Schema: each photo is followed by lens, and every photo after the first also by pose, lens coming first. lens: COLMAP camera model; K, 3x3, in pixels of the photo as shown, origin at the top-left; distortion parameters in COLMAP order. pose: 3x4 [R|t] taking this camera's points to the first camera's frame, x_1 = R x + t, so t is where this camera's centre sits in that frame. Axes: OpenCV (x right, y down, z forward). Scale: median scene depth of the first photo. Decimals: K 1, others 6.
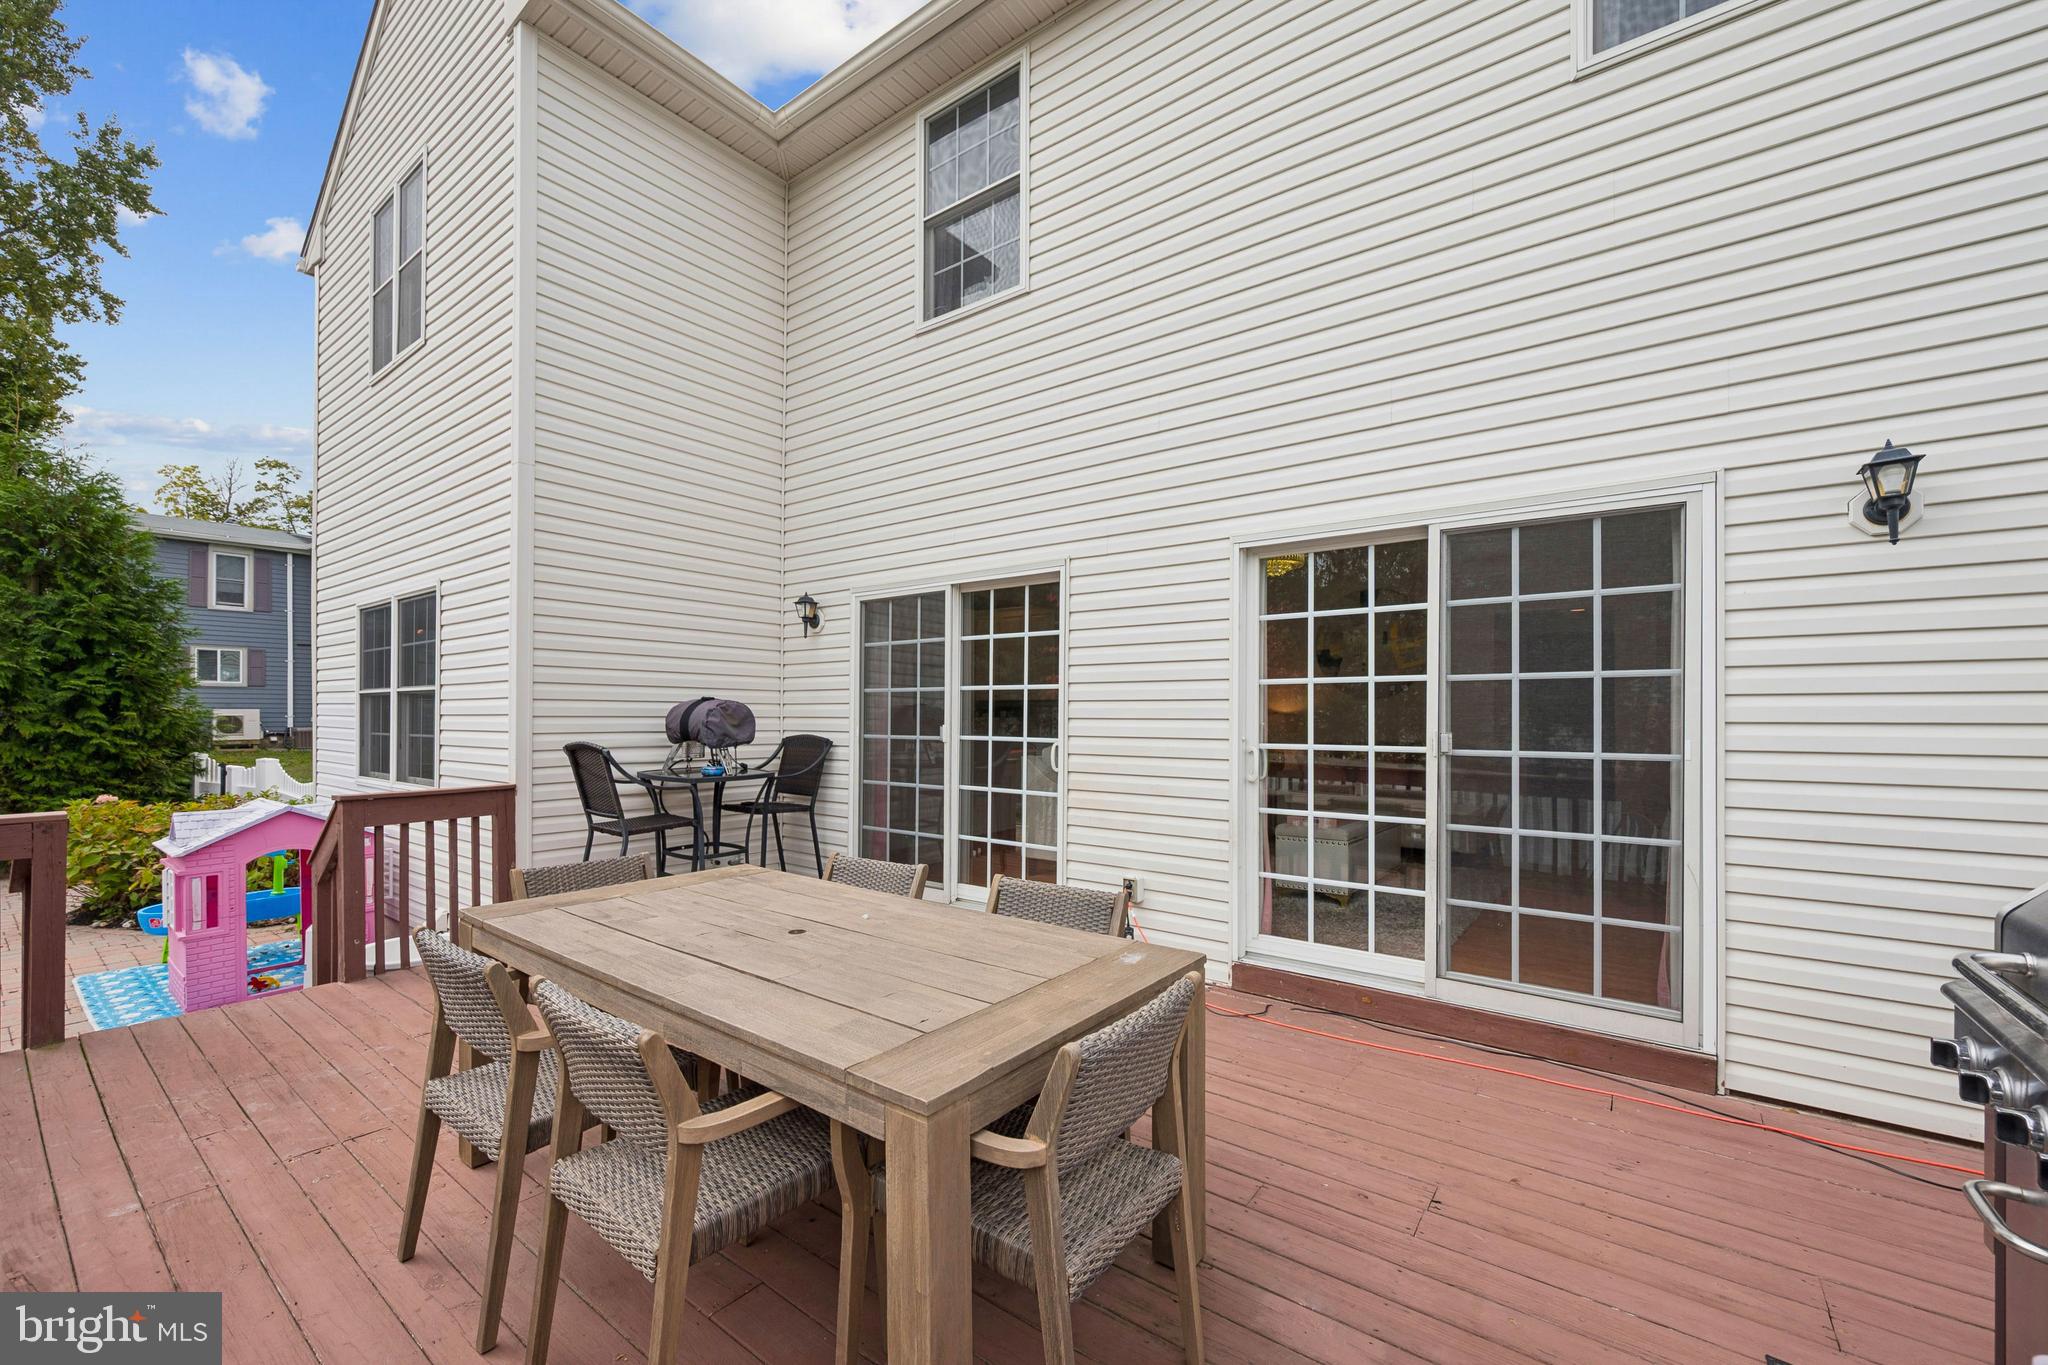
lens RADIAL K [[825.2, 0, 1017.9], [0, 825.2, 694.5], [0, 0, 1]] dist [-0.000290, 0.000034]
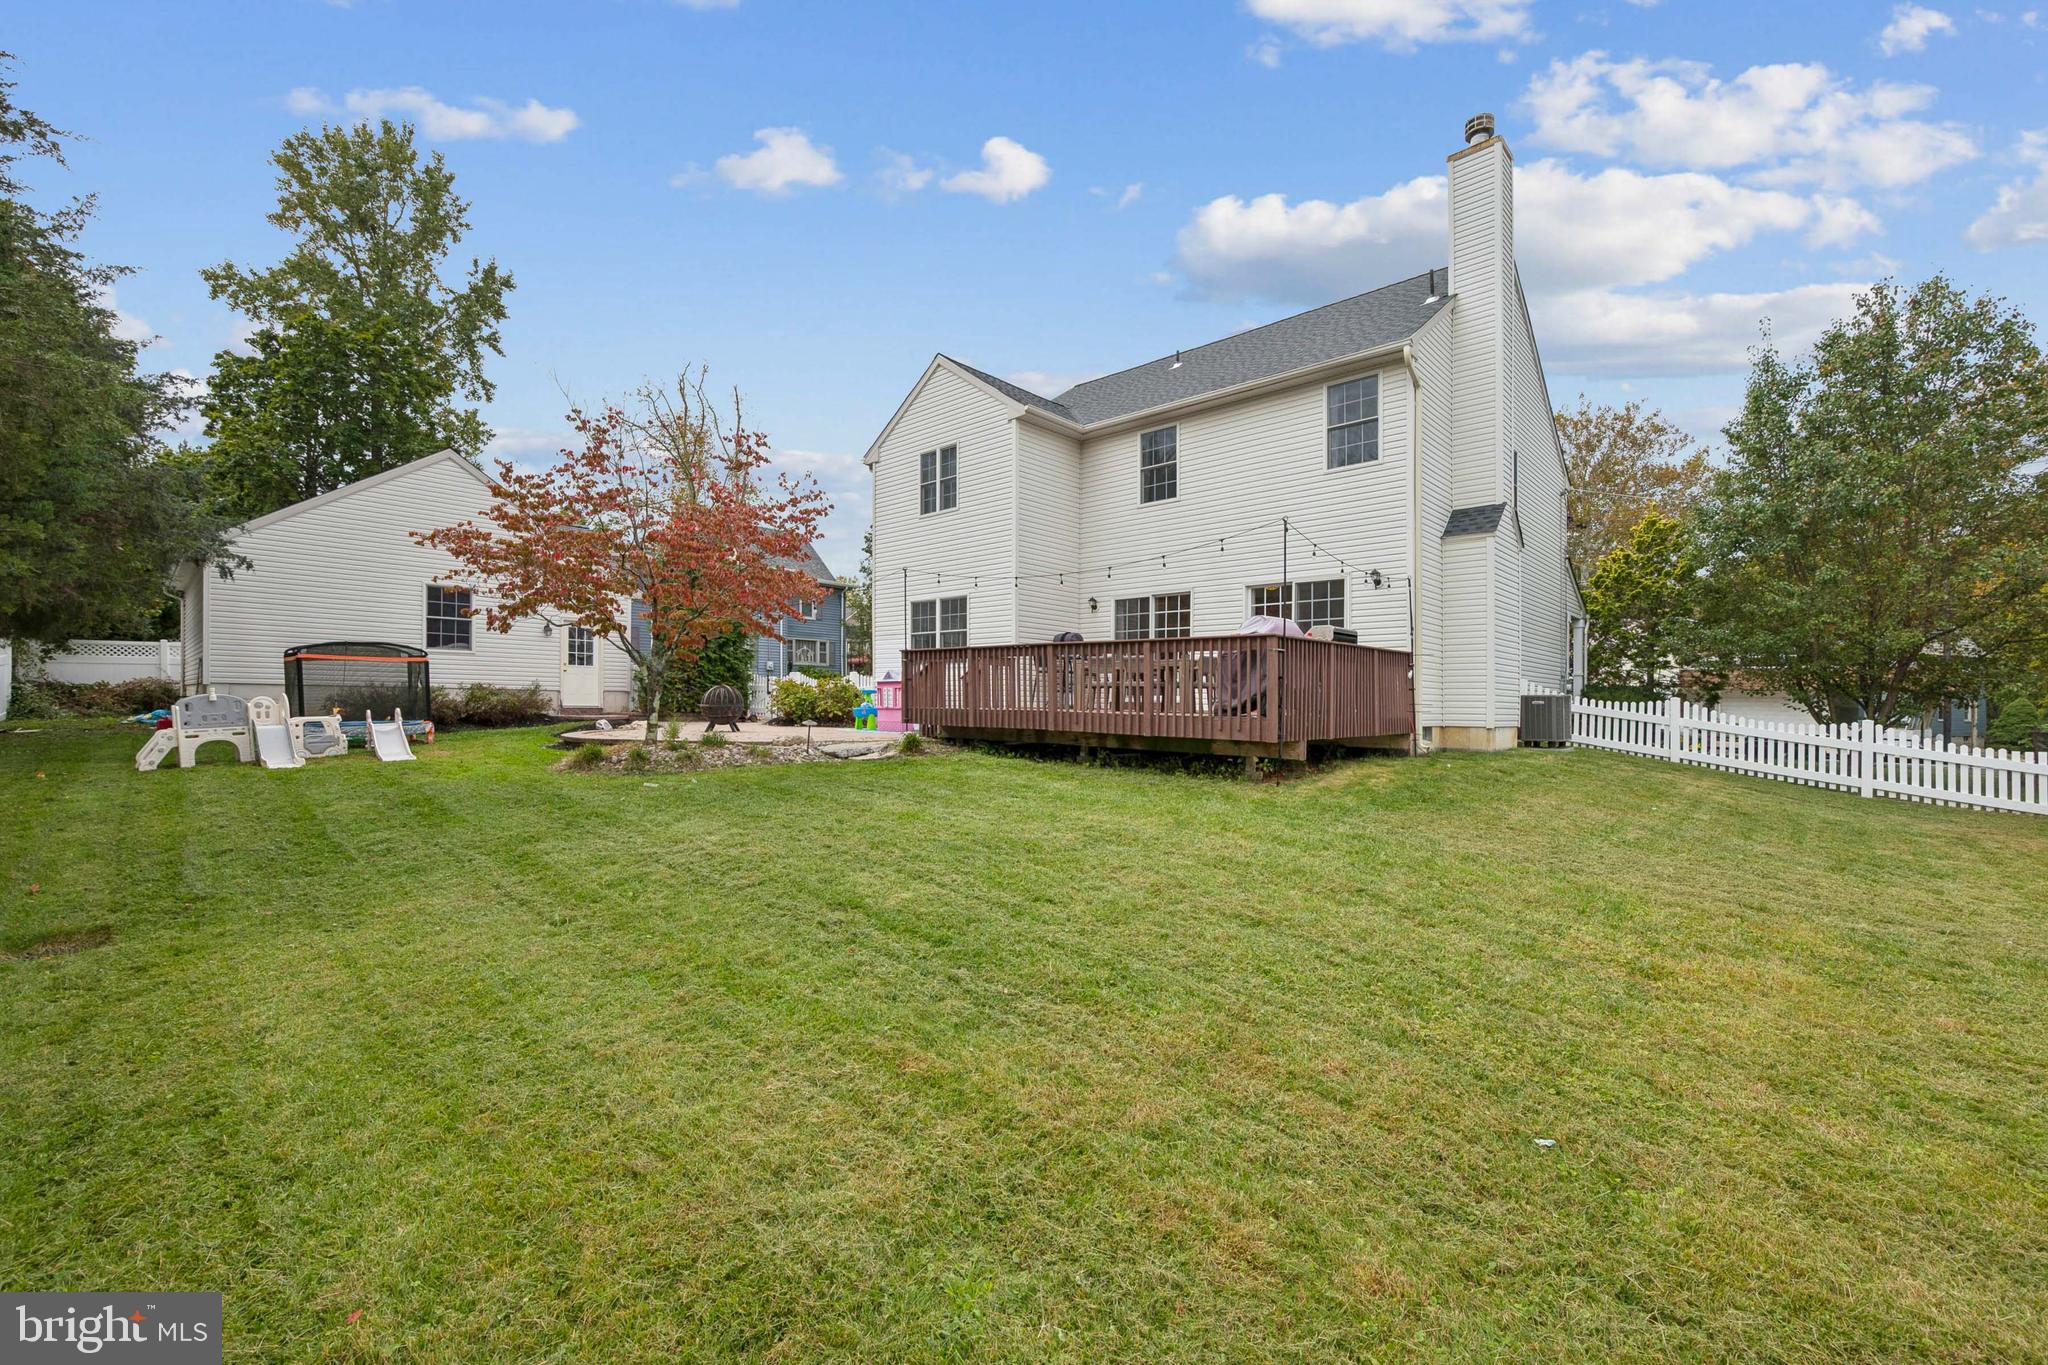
lens RADIAL K [[818.0, 0, 1028.0], [0, 818.0, 676.3], [0, 0, 1]] dist [-0.000743, -0.000098]
pose [[0.996726, 0.002974, -0.080798, -0.255726], [-0.003319, 0.999986, -0.004142, 0.156289], [0.080784, 0.004396, 0.996722, -1.760319]]
